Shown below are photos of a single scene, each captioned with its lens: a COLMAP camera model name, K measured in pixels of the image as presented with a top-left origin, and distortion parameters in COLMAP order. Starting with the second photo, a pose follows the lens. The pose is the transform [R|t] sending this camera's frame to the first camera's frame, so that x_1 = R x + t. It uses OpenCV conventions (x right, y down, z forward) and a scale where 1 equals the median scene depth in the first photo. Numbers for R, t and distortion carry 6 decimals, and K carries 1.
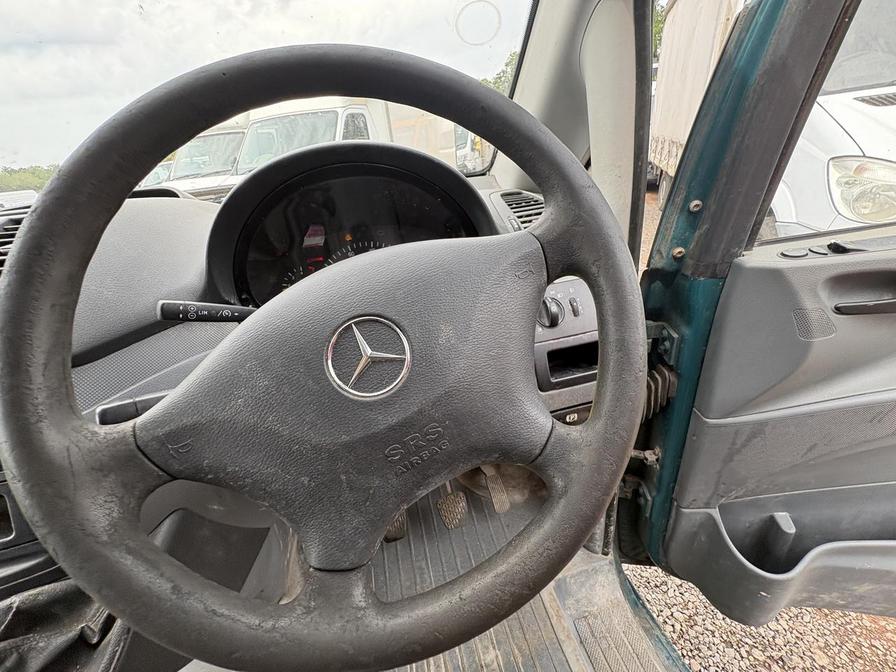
lens RADIAL K [[352.6, 0, 449.8], [0, 352.6, 340.4], [0, 0, 1]] dist [0.001833, -0.000106]
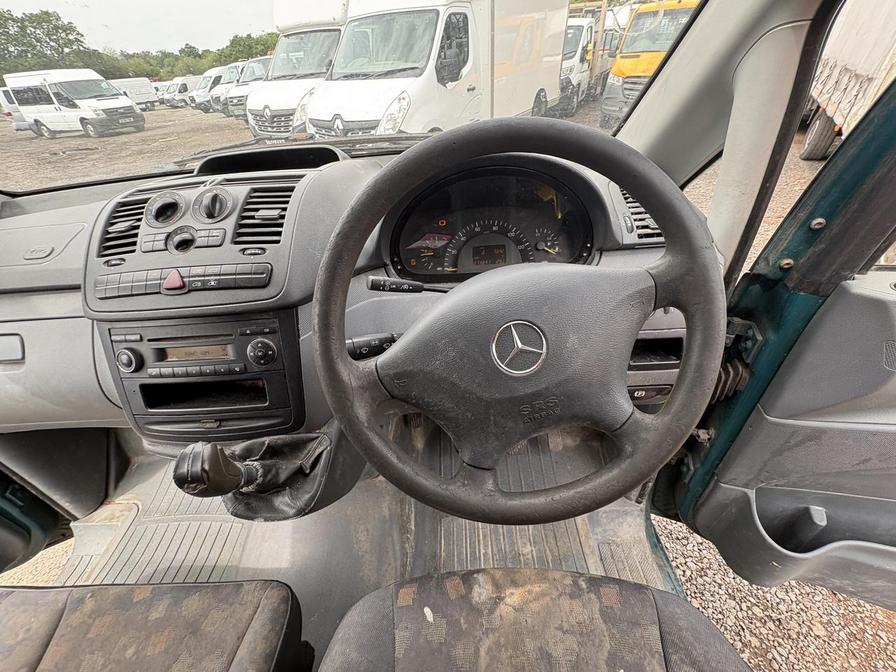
lens RADIAL K [[343.8, 0, 452.2], [0, 343.8, 340.3], [0, 0, 1]] dist [-0.000934, 0.000043]
pose [[0.973594, 0.165643, -0.157091, -0.098066], [-0.133103, 0.970944, 0.198875, -0.085223], [0.185469, -0.172714, 0.967353, -0.172181]]
